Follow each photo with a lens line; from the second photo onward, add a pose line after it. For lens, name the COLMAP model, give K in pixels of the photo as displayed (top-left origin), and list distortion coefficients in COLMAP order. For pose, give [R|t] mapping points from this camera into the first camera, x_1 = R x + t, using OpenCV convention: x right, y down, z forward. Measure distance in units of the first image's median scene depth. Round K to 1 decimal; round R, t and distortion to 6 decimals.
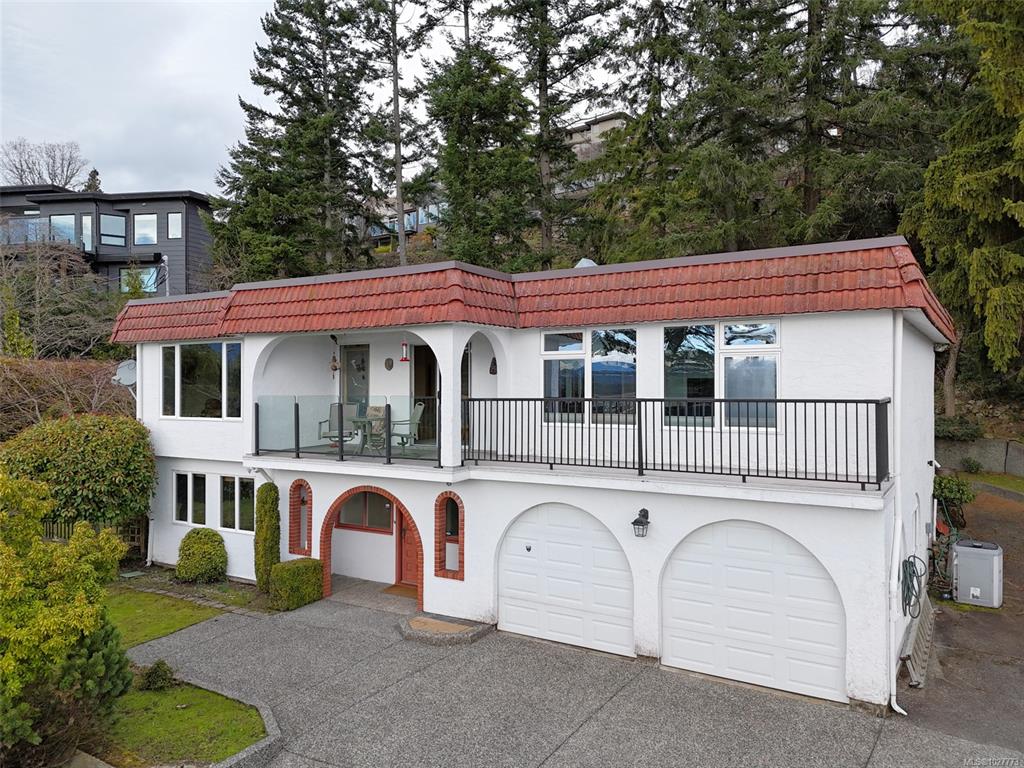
lens RADIAL K [[751.4, 0, 510.1], [0, 751.4, 382.1], [0, 0, 1]] dist [0.072798, -0.066915]
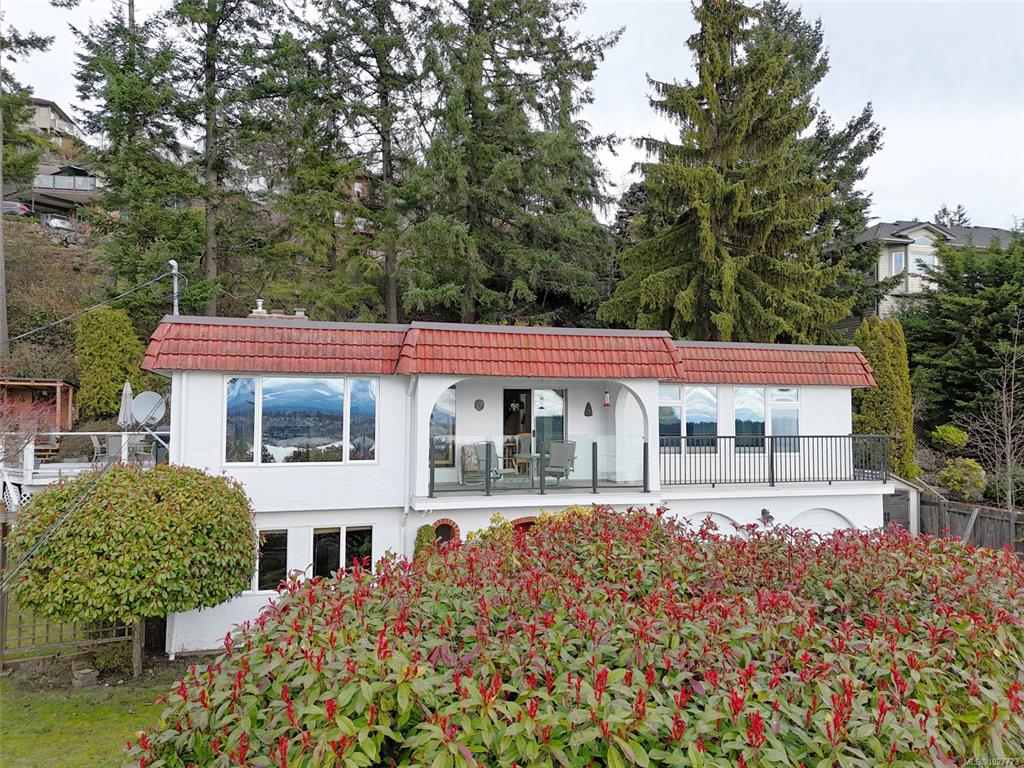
lens RADIAL K [[751.4, 0, 510.1], [0, 751.4, 382.1], [0, 0, 1]] dist [0.072798, -0.066915]
pose [[0.670386, 0.040985, 0.740880, -0.991692], [-0.009612, 0.998869, -0.046559, -0.007761], [-0.741951, 0.024091, 0.670022, 0.268606]]
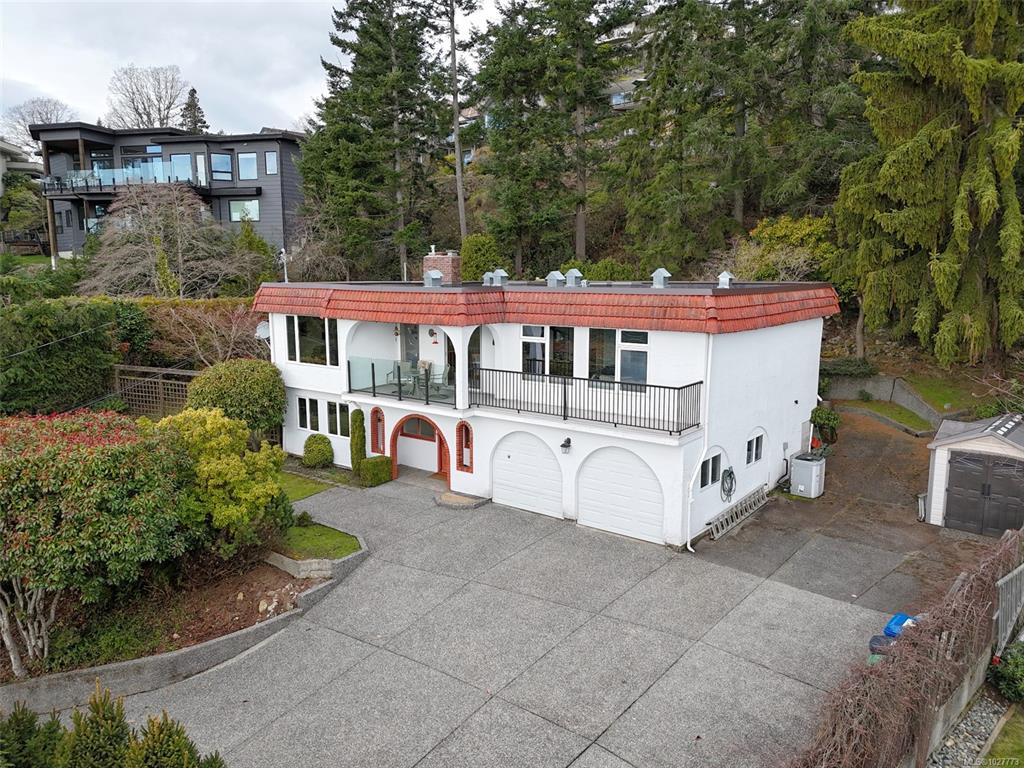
lens RADIAL K [[751.4, 0, 510.1], [0, 751.4, 382.1], [0, 0, 1]] dist [0.072798, -0.066915]
pose [[0.994457, 0.015448, -0.104004, 0.168758], [0.001064, 0.987619, 0.156867, -0.175324], [0.105140, -0.156108, 0.982128, -0.526439]]
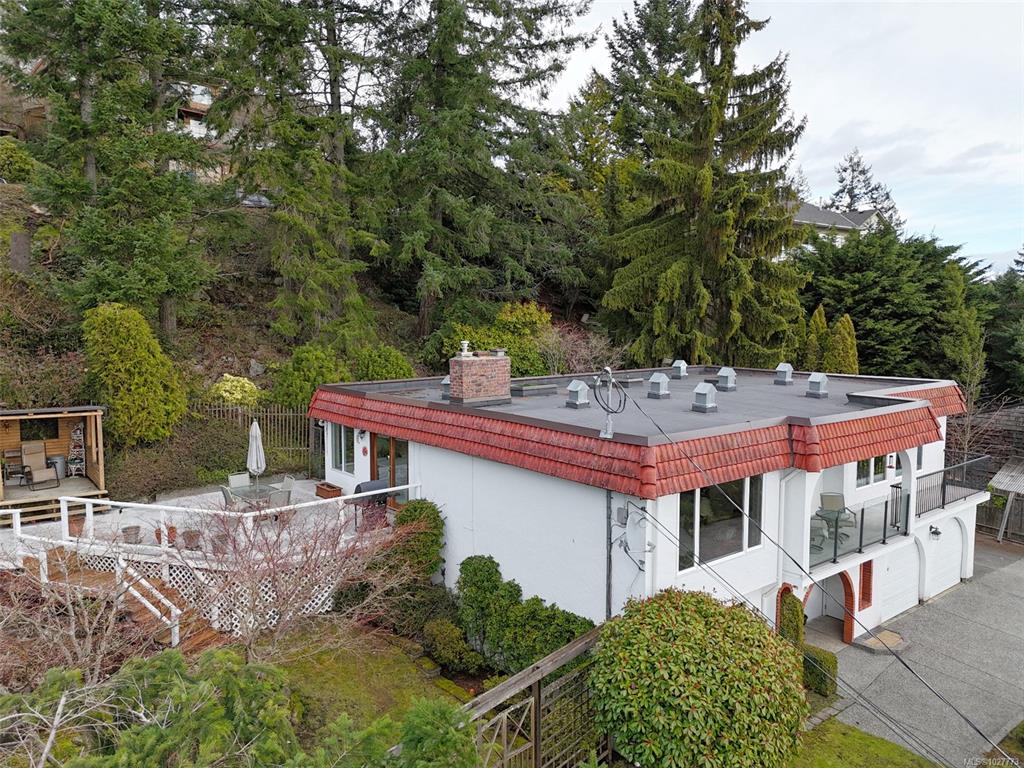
lens RADIAL K [[751.4, 0, 510.1], [0, 751.4, 382.1], [0, 0, 1]] dist [0.072798, -0.066915]
pose [[0.324326, -0.084371, 0.942175, -1.470150], [-0.006858, 0.995778, 0.091532, -0.270559], [-0.945921, -0.036147, 0.322378, 1.060168]]
